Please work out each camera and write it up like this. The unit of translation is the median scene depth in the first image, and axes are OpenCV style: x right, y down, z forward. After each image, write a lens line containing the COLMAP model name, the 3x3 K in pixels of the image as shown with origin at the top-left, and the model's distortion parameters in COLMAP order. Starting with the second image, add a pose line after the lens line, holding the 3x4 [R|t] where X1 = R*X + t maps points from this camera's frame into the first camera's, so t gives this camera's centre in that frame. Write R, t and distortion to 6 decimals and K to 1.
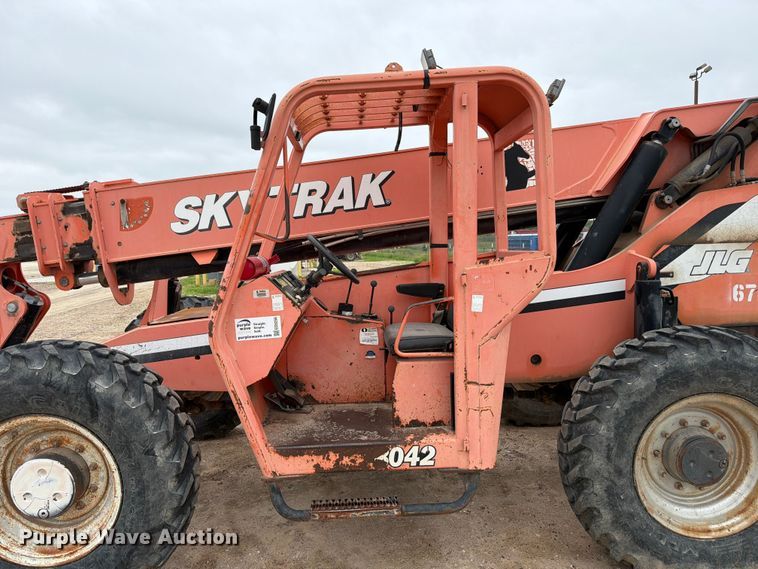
lens RADIAL K [[520.8, 0, 374.6], [0, 520.8, 294.3], [0, 0, 1]] dist [0.002511, -0.004554]
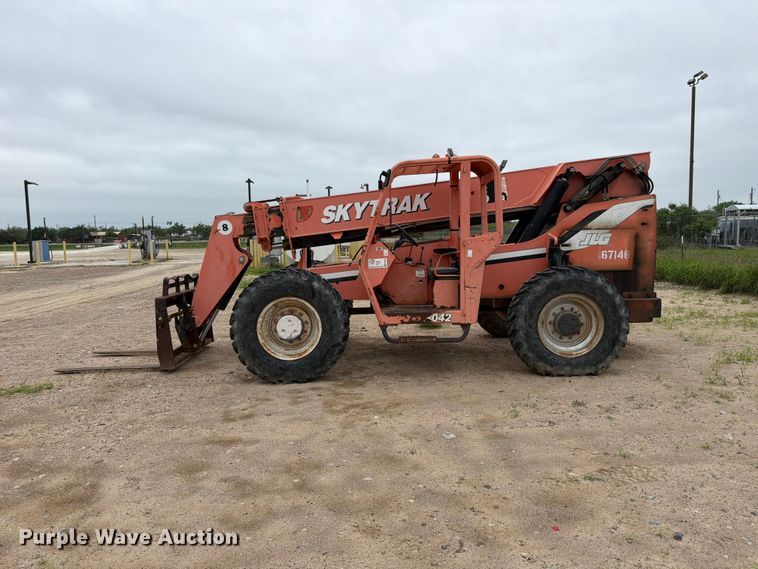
lens RADIAL K [[528.9, 0, 379.0], [0, 528.9, 284.5], [0, 0, 1]] dist [0.058474, -0.002878]
pose [[0.999770, 0.009282, -0.019343, -0.147851], [-0.009396, 0.999939, -0.005772, 0.154011], [0.019288, 0.005953, 0.999796, -1.246975]]
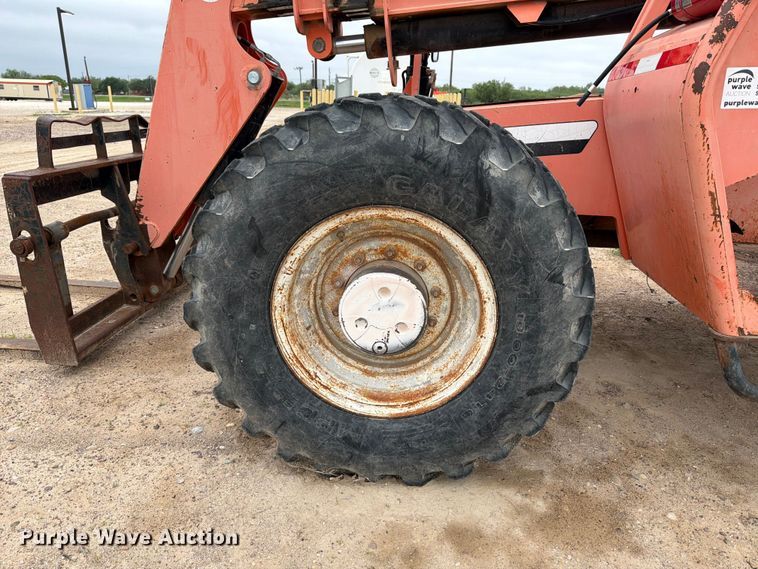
lens RADIAL K [[510.2, 0, 379.0], [0, 510.2, 284.5], [0, 0, 1]] dist [0.096622, -0.130578]
pose [[0.987224, 0.097310, -0.126176, -0.475572], [-0.064494, 0.968124, 0.242025, 0.142958], [0.145705, -0.230796, 0.962031, 0.296044]]
